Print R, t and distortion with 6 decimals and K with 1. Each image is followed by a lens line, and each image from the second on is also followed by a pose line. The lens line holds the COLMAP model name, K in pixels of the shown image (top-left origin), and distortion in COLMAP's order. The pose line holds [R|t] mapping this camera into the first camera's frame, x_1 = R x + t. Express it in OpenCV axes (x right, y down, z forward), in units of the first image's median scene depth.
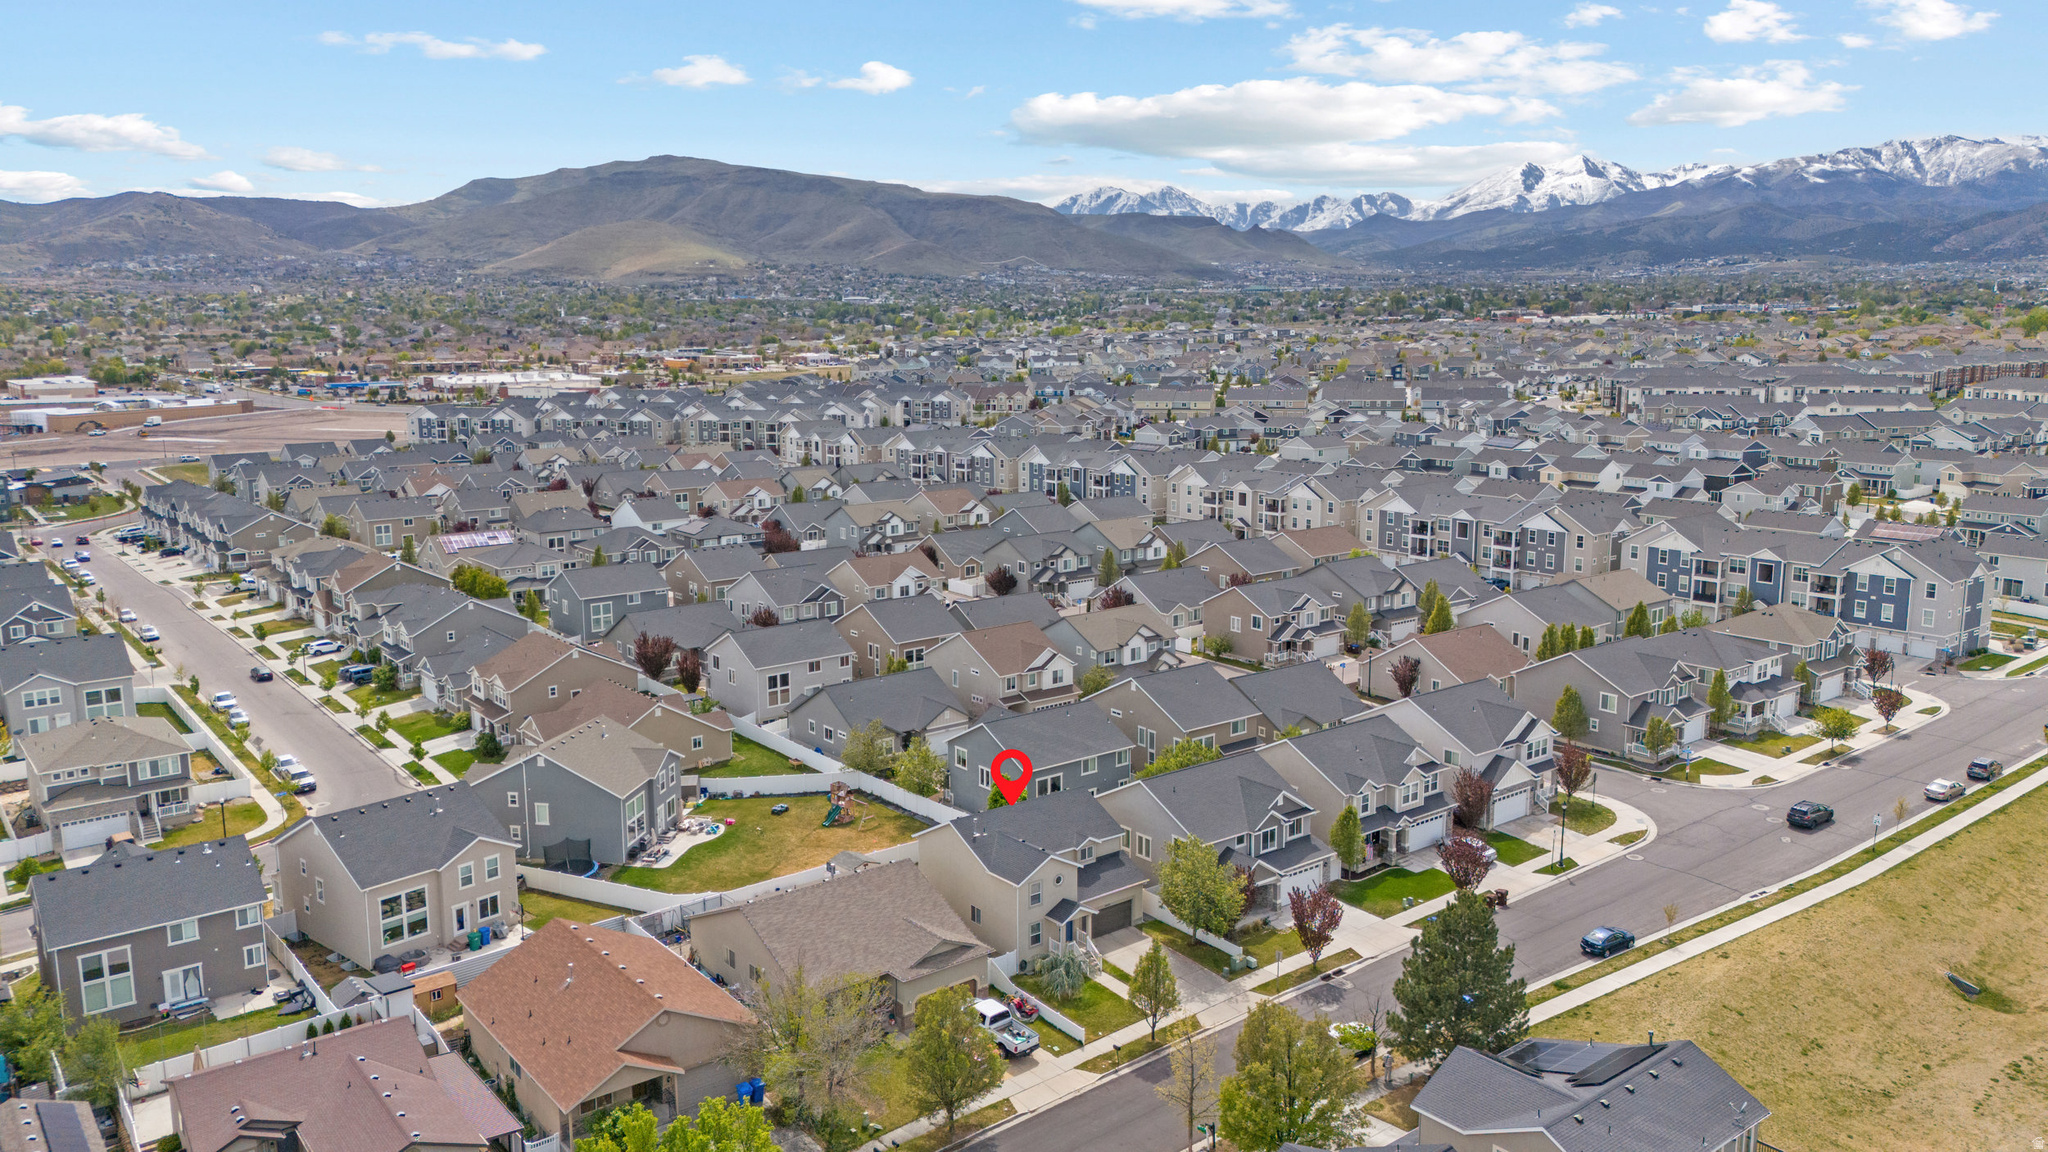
lens RADIAL K [[1493.1, 0, 1024.0], [0, 1493.1, 576.0], [0, 0, 1]] dist [0.077210, -0.079623]
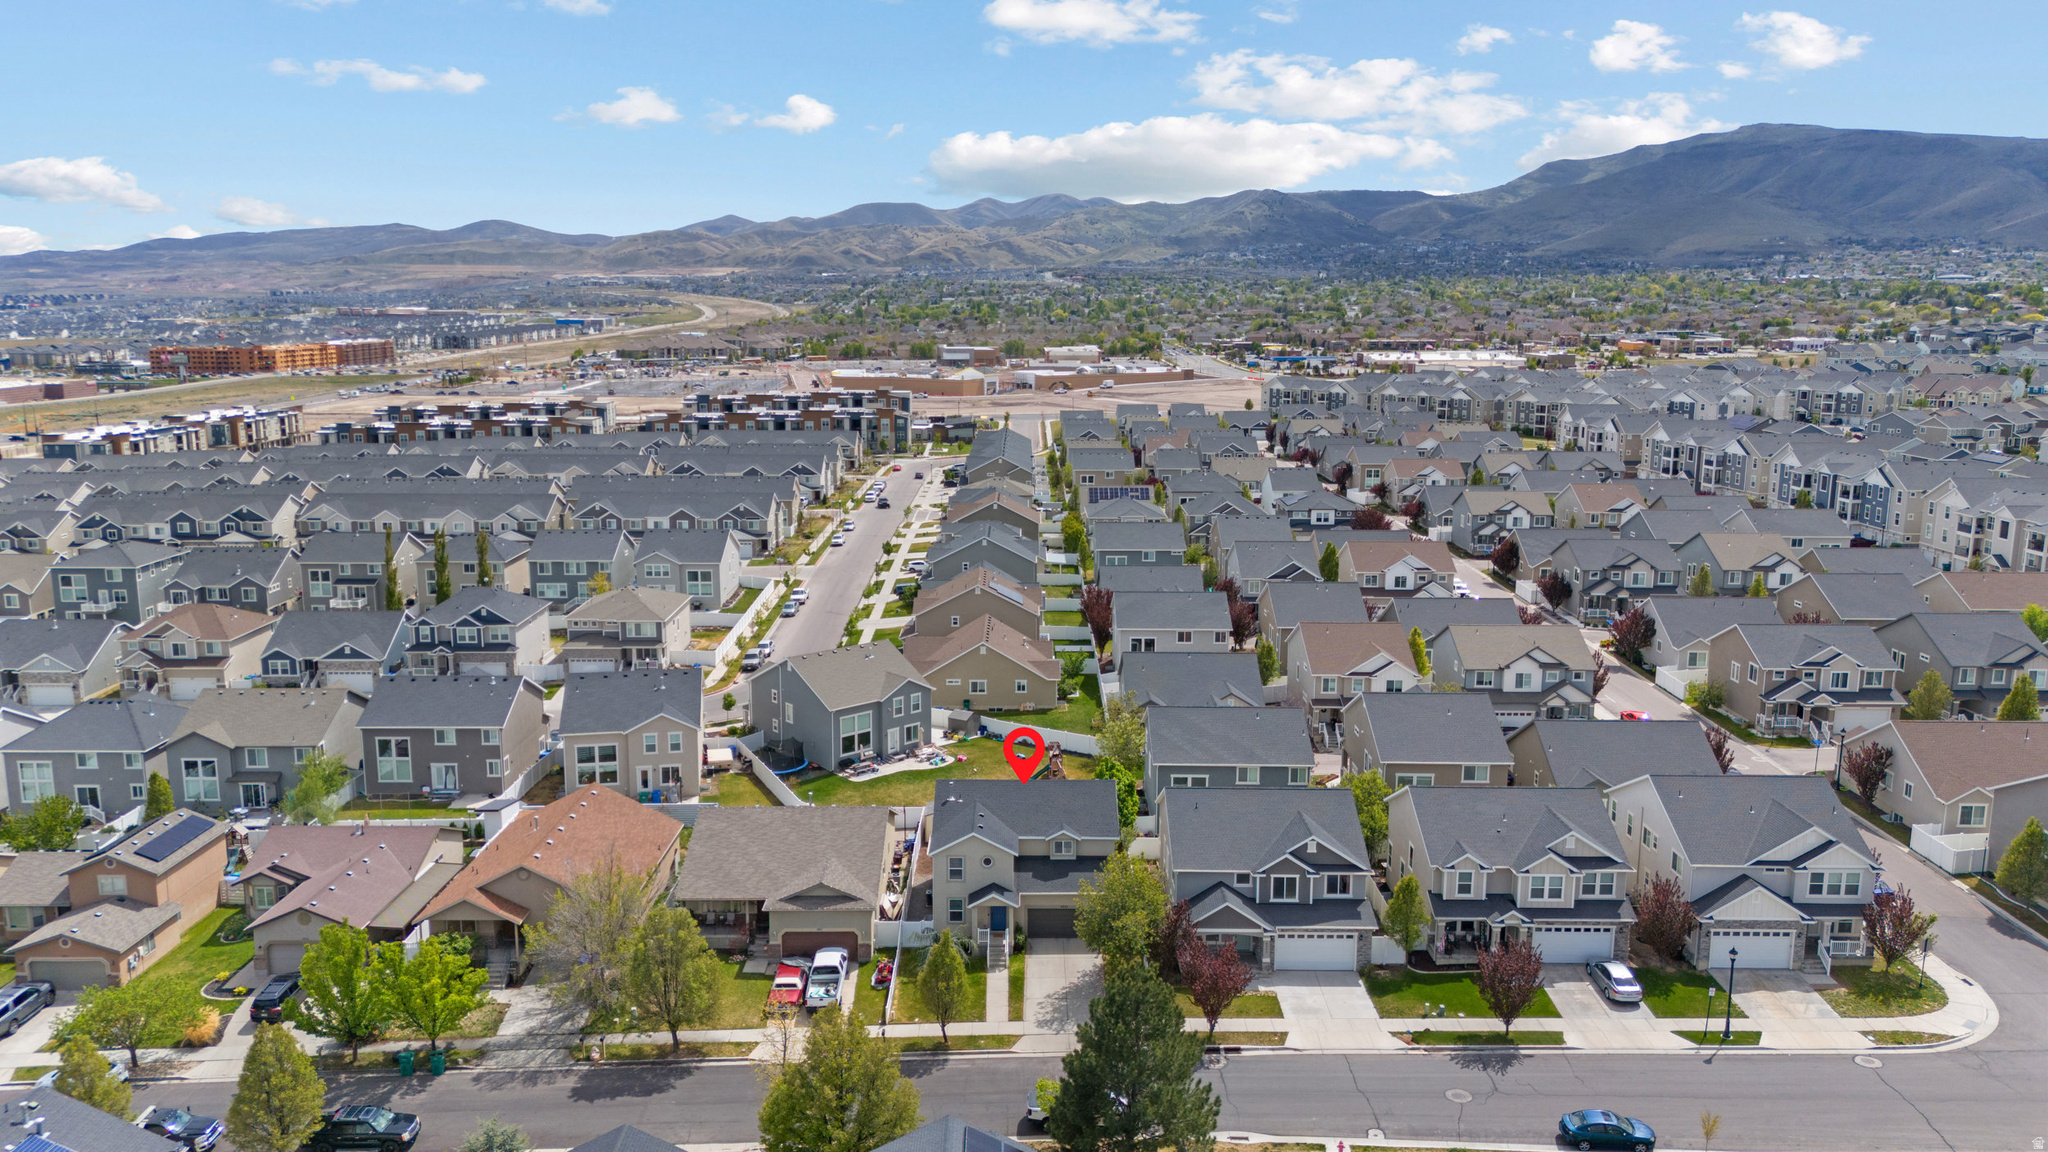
lens RADIAL K [[1493.1, 0, 1024.0], [0, 1493.1, 576.0], [0, 0, 1]] dist [0.077210, -0.079623]
pose [[0.783735, 0.122134, -0.608968, 0.263496], [-0.115564, 0.992029, 0.050231, -0.011425], [0.610249, 0.031007, 0.791602, 0.115944]]
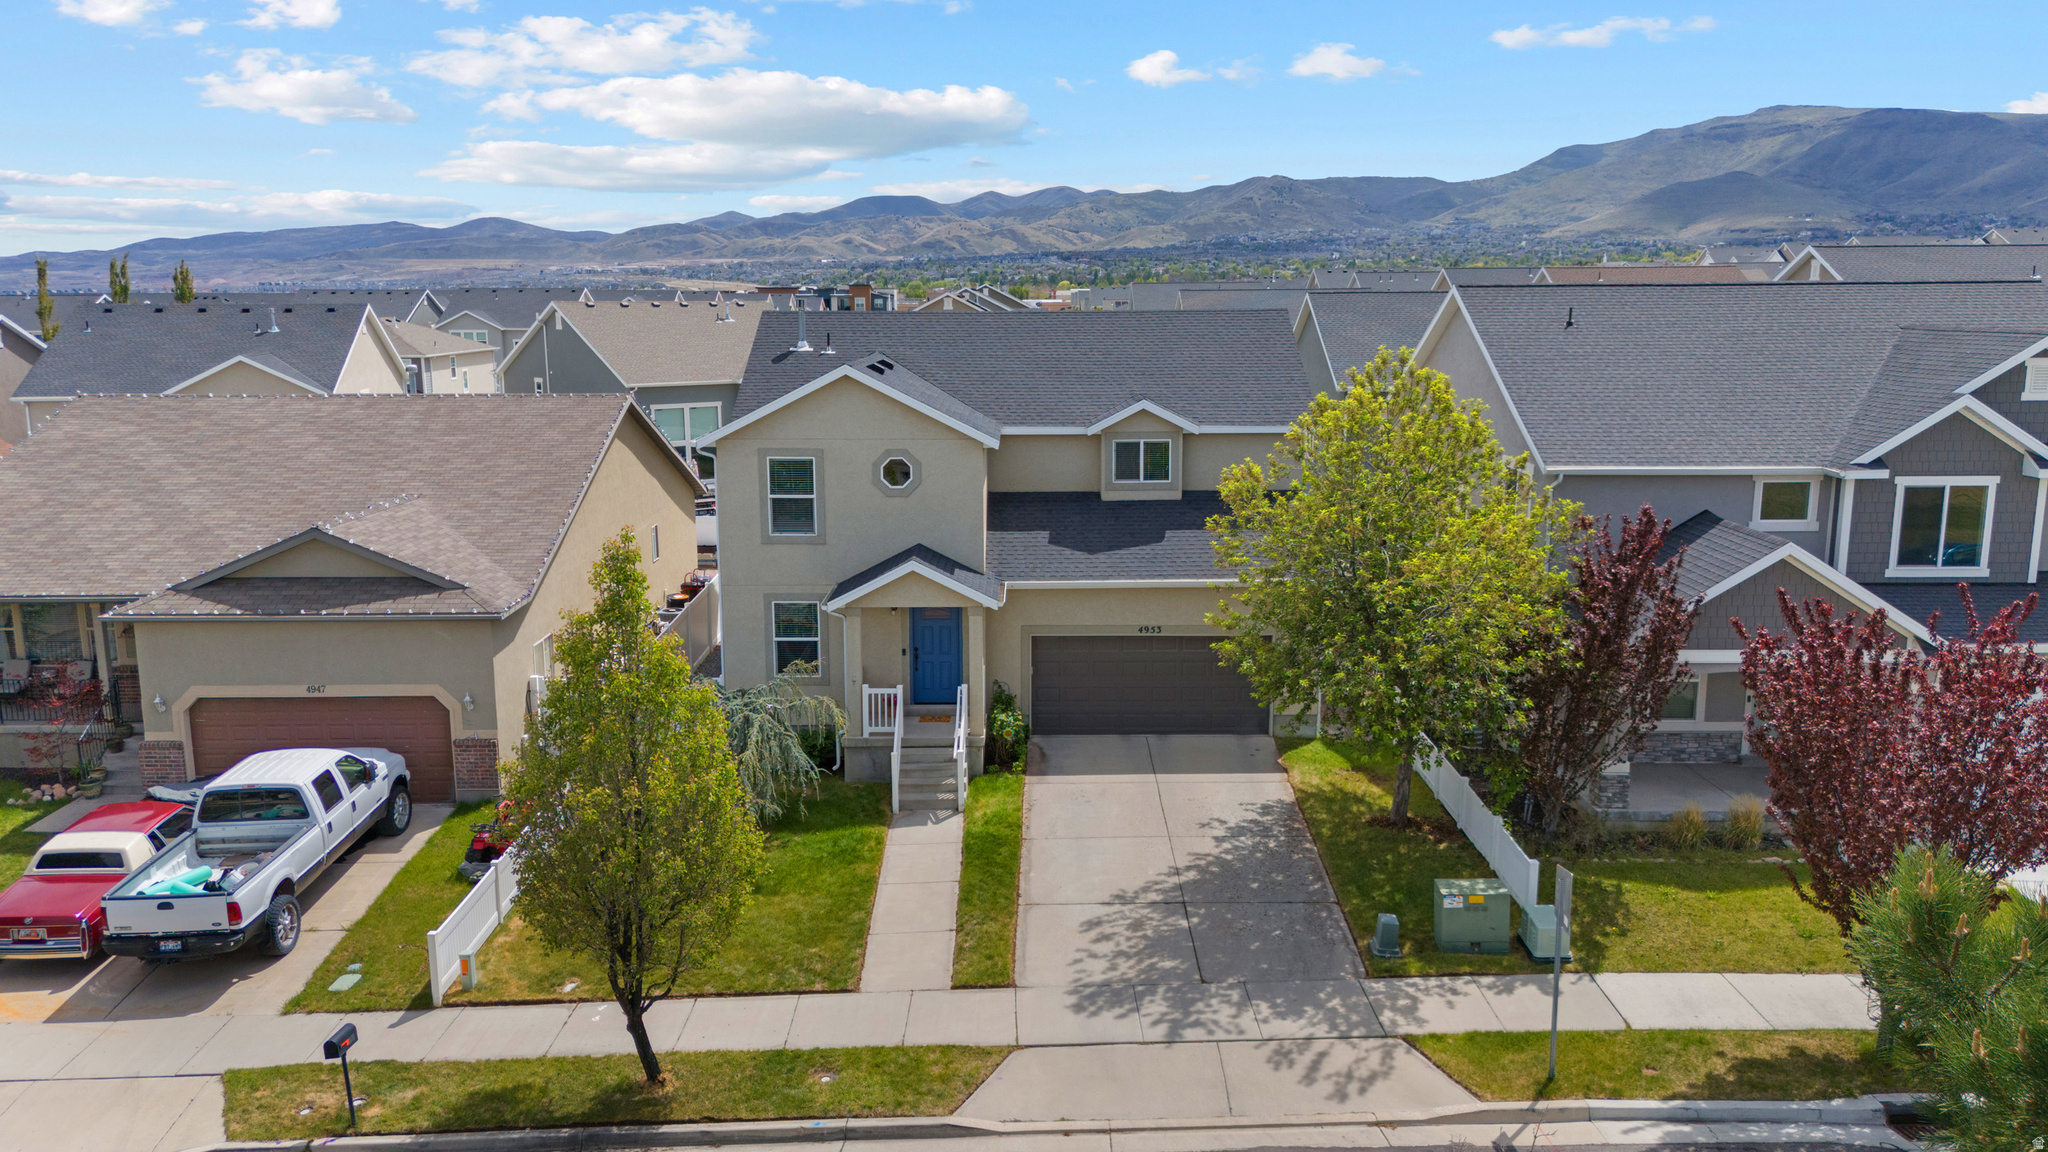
lens RADIAL K [[1508.2, 0, 1024.0], [0, 1508.2, 576.0], [0, 0, 1]] dist [0.061915, -0.058360]
pose [[0.781859, 0.117061, -0.612367, 0.097163], [-0.108888, 0.992758, 0.050750, 0.091138], [0.613873, 0.027000, 0.788943, 0.350598]]
